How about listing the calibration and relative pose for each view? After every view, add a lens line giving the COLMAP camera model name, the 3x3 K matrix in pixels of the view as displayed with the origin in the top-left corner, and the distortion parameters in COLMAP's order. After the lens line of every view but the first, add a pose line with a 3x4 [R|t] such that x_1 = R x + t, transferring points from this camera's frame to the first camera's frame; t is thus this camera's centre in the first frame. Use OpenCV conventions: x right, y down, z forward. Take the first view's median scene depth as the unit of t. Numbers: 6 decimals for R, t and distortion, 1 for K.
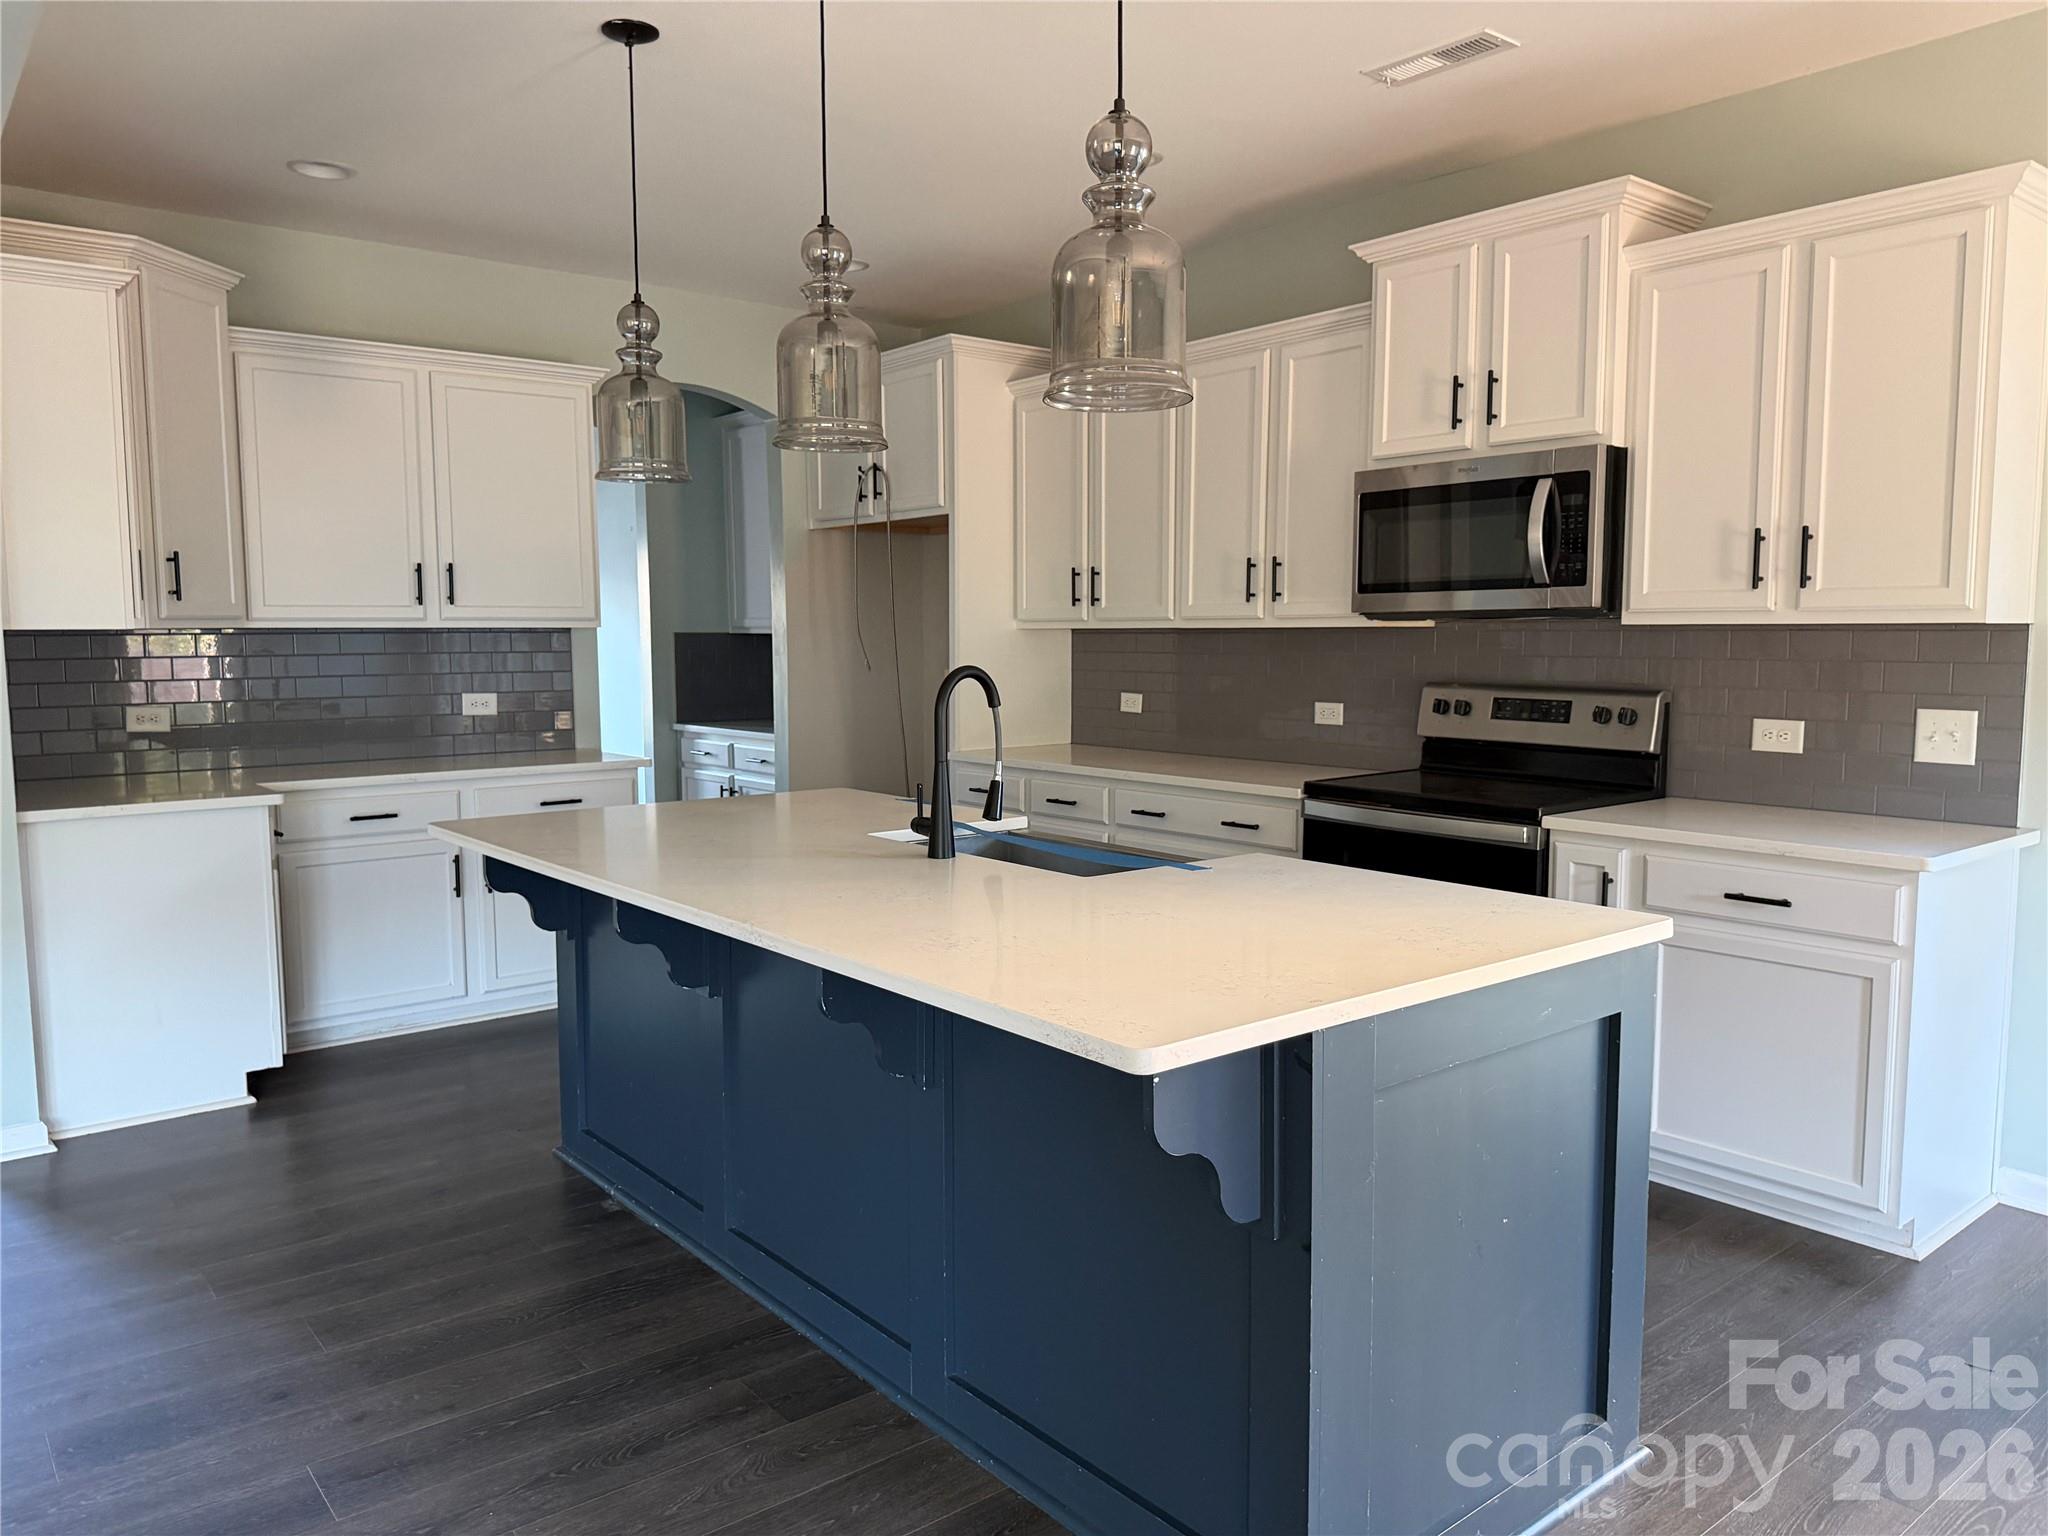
lens RADIAL K [[1447.4, 0, 1023.4], [0, 1447.4, 785.7], [0, 0, 1]] dist [0.025890, -0.052051]
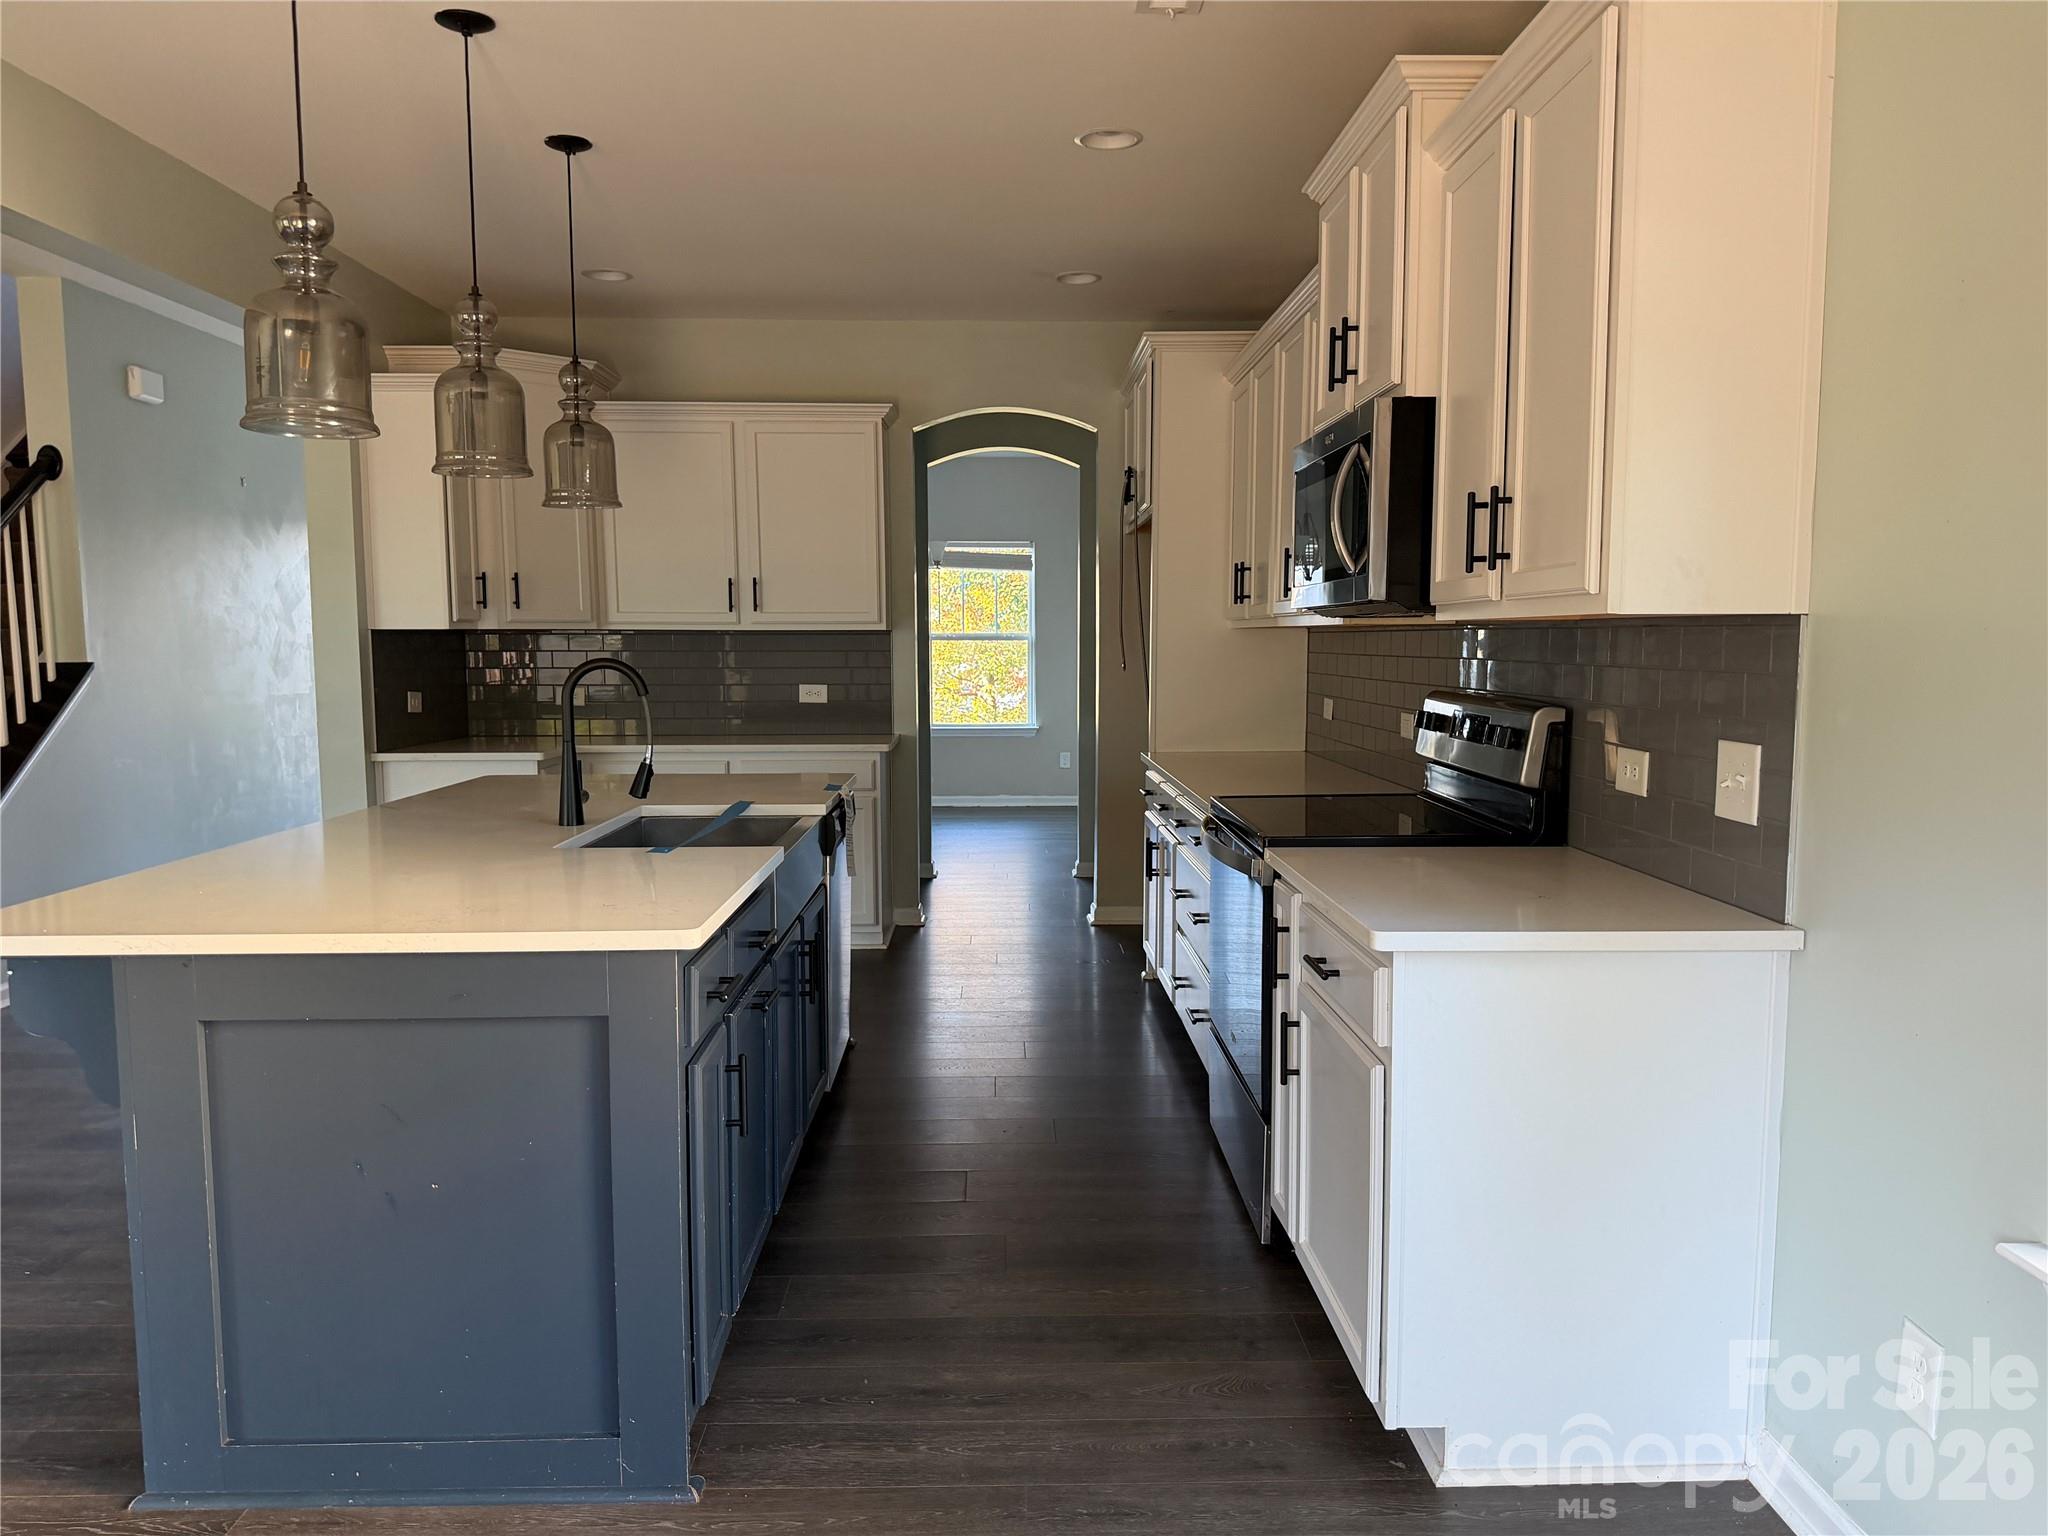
lens RADIAL K [[1447.4, 0, 1028.4], [0, 1447.4, 779.5], [0, 0, 1]] dist [0.025890, -0.052051]
pose [[0.791138, 0.062255, -0.608461, 0.692589], [-0.069554, 0.997510, 0.011625, -0.016404], [0.607670, 0.033124, 0.793498, 0.225874]]
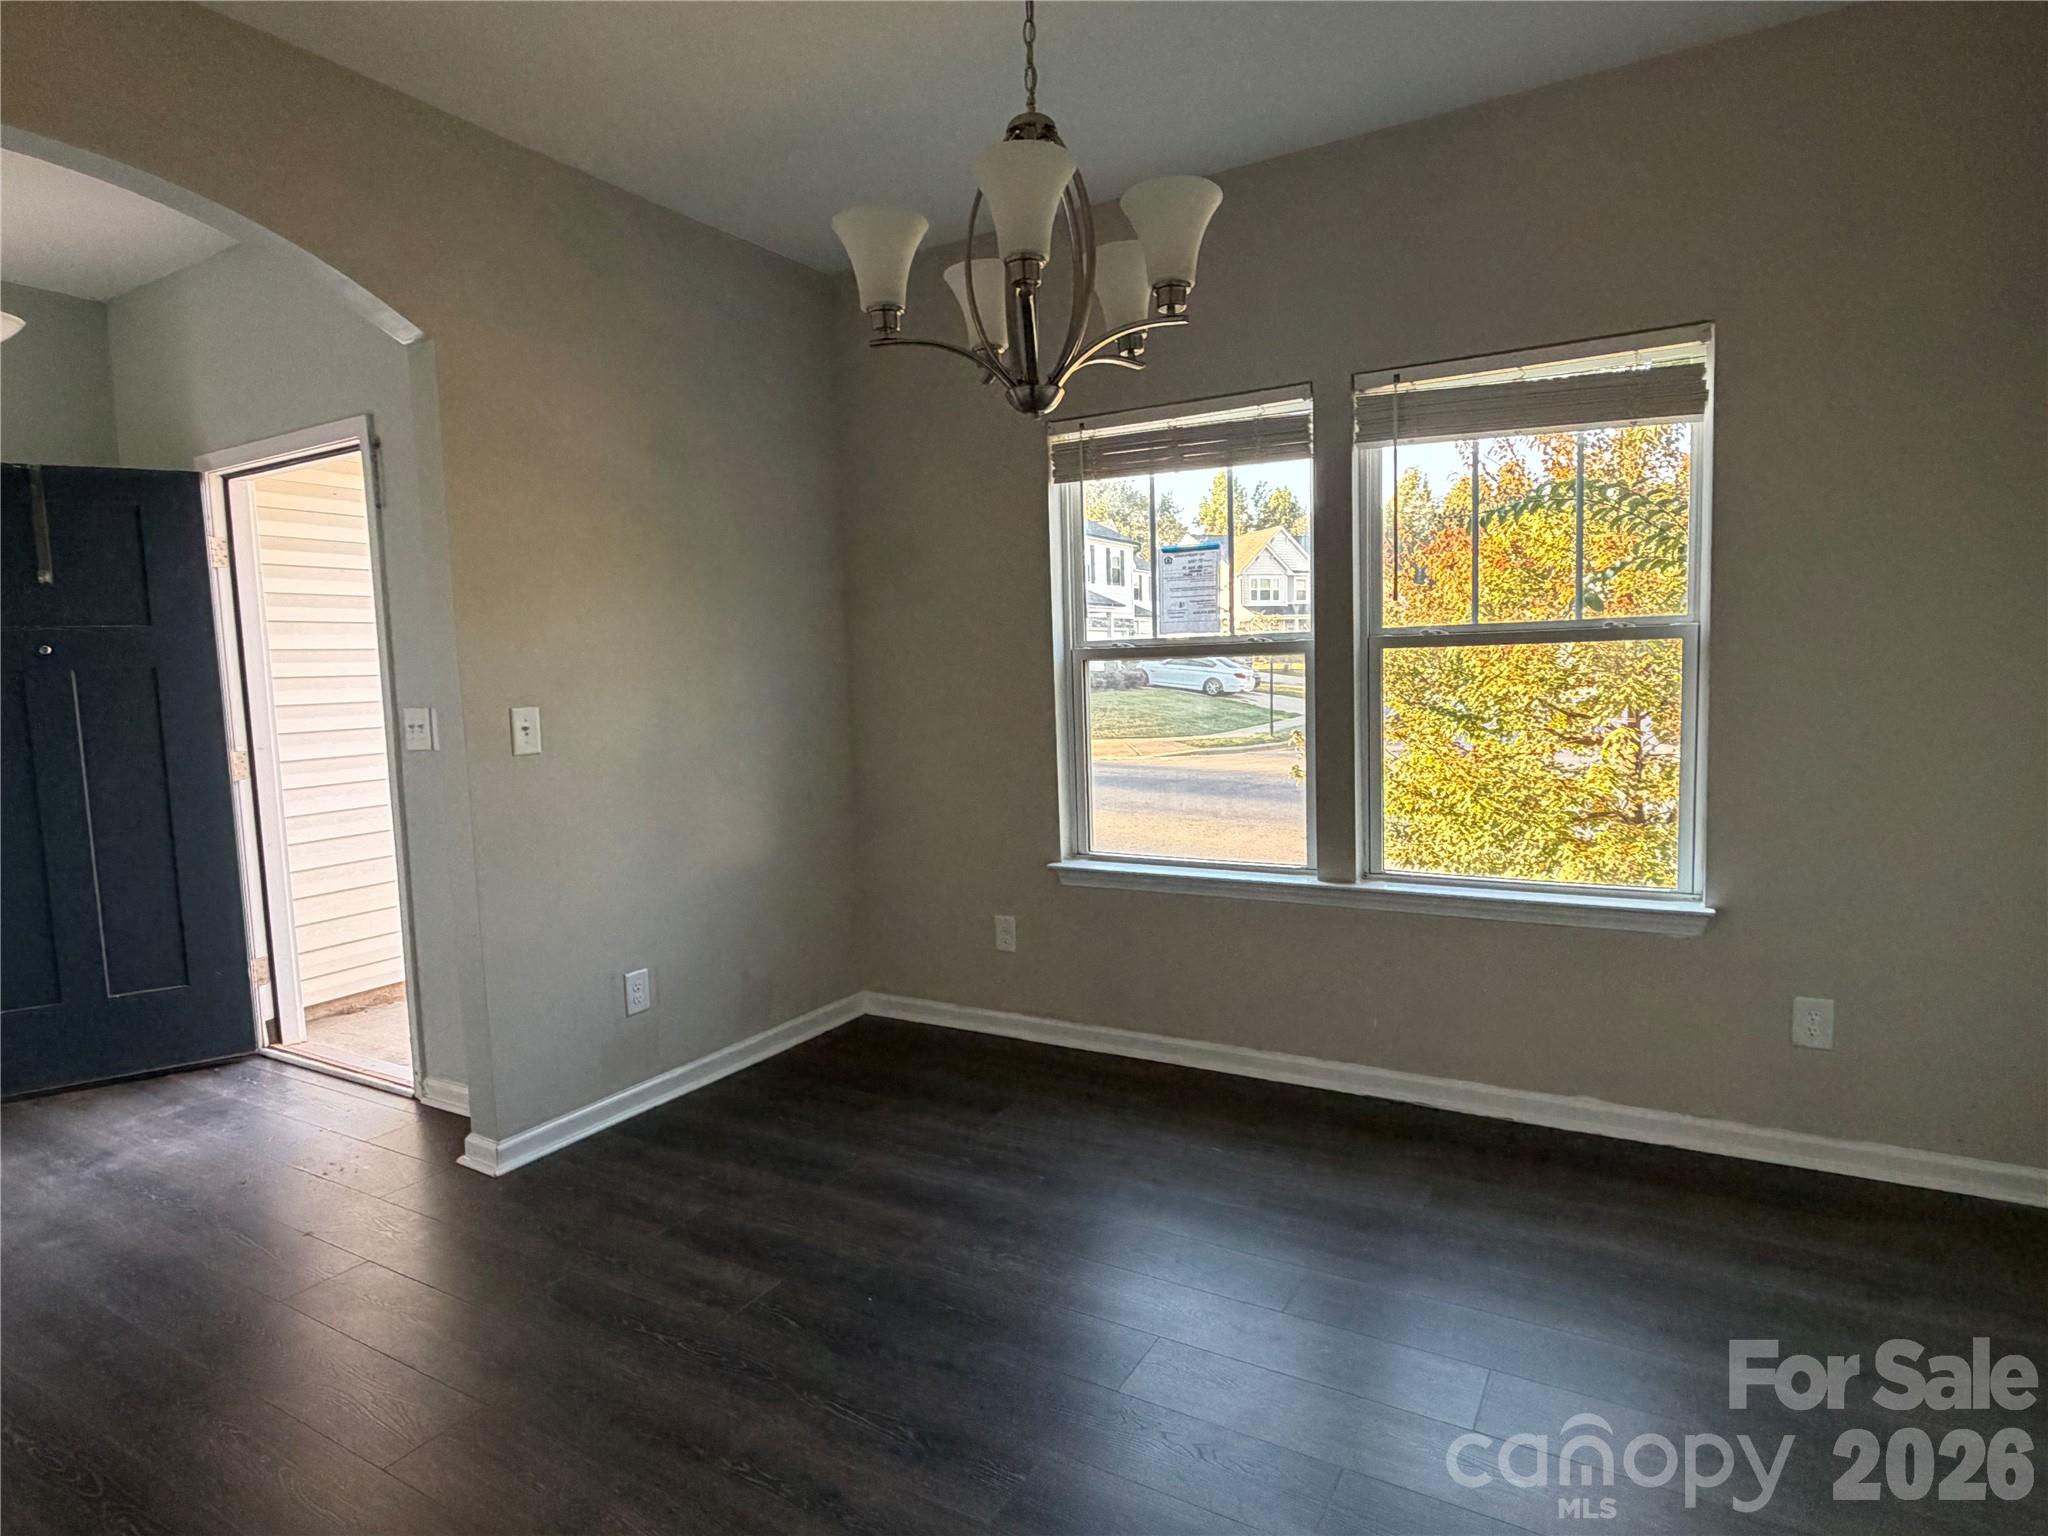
lens RADIAL K [[1145.2, 0, 1001.3], [0, 1145.2, 768.5], [0, 0, 1]] dist [-0.004905, -0.000107]
pose [[0.343054, 0.073810, -0.936411, -0.510740], [-0.076951, 0.995765, 0.050297, -0.173481], [0.936158, 0.054803, 0.347281, 1.809365]]
